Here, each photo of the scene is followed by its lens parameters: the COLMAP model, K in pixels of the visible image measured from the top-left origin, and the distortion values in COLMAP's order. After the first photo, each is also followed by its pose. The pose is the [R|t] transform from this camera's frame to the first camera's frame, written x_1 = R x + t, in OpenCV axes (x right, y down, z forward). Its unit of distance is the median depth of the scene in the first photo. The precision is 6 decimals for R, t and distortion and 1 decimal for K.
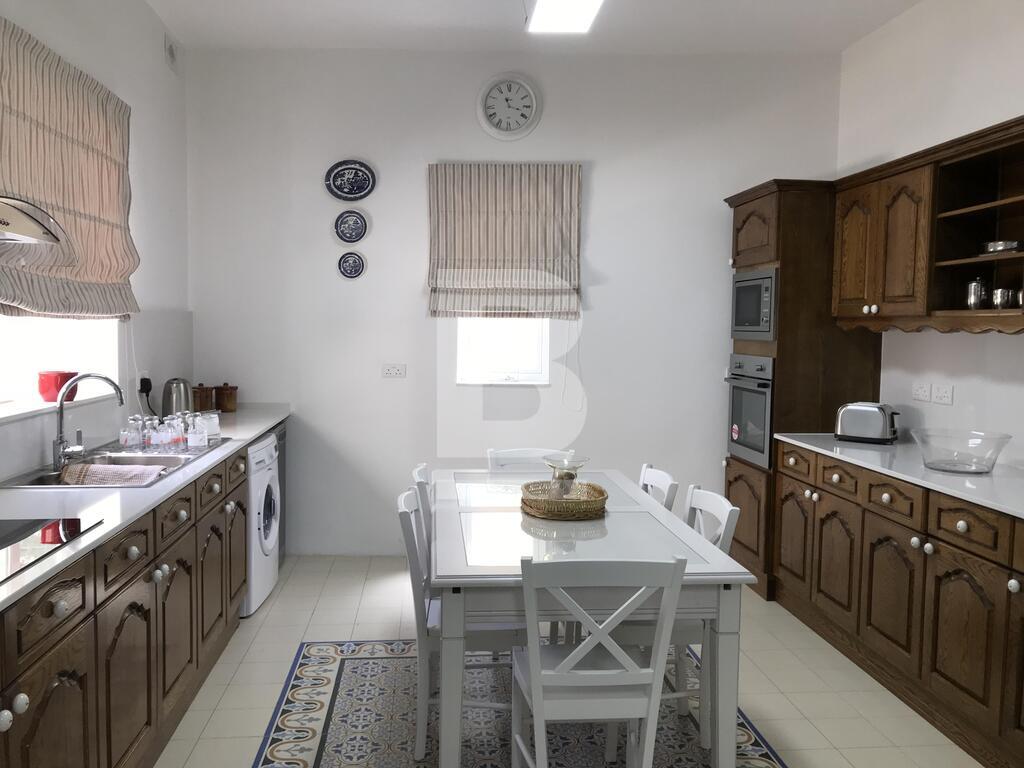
lens RADIAL K [[842.2, 0, 508.1], [0, 842.2, 383.9], [0, 0, 1]] dist [0.015791, -0.017579]
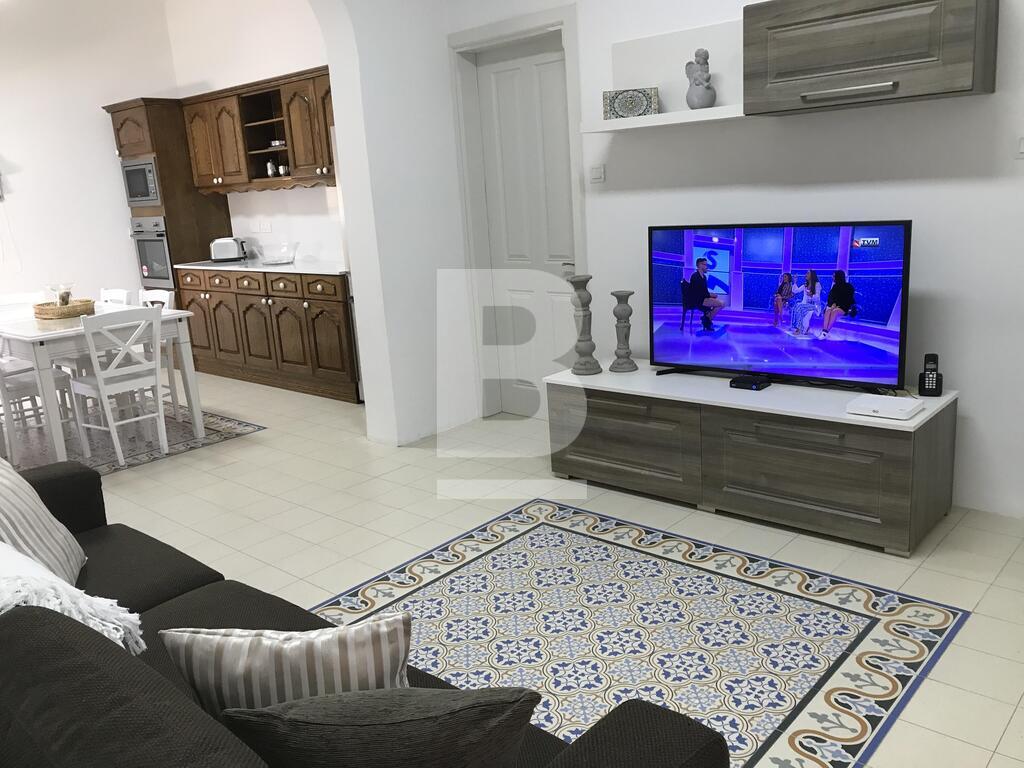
lens RADIAL K [[842.2, 0, 508.1], [0, 842.2, 383.9], [0, 0, 1]] dist [0.015791, -0.017579]
pose [[0.739449, -0.217103, 0.637245, -0.312553], [0.121285, 0.974047, 0.191110, 0.056399], [-0.662197, -0.064028, 0.746589, -0.685113]]
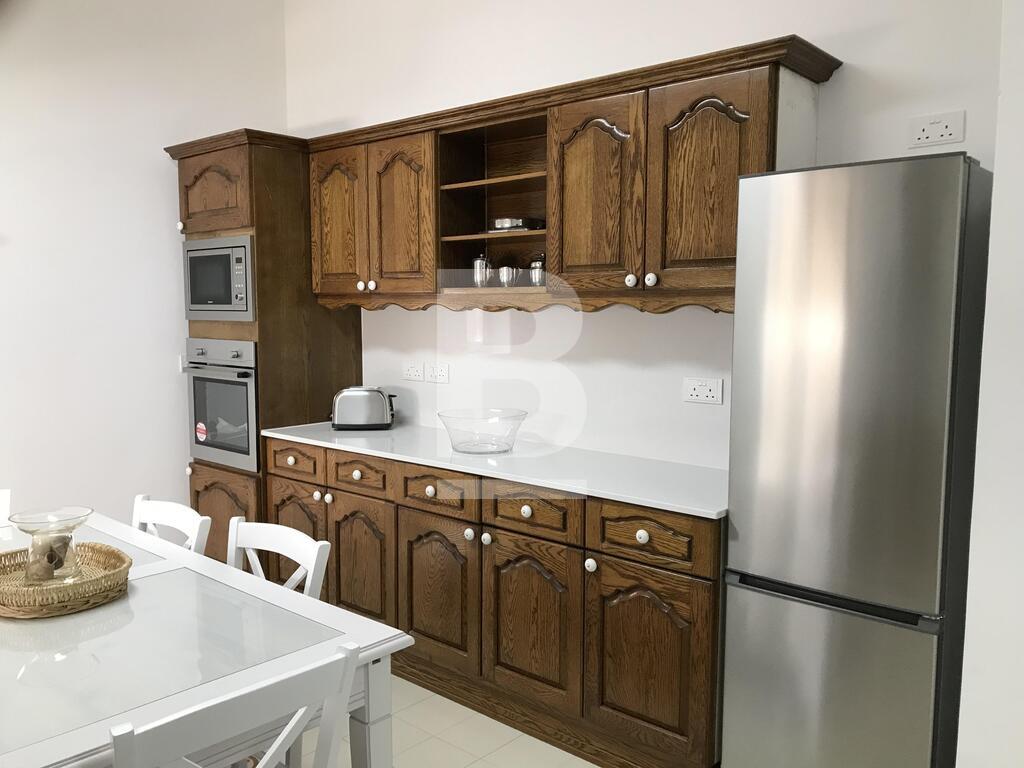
lens RADIAL K [[831.5, 0, 512.0], [0, 831.5, 384.0], [0, 0, 1]] dist [0.104131, -0.262206]
pose [[0.730815, -0.075563, 0.678381, -0.082673], [0.055493, 0.997141, 0.051287, -0.019964], [-0.680317, 0.000164, 0.732918, 0.232429]]
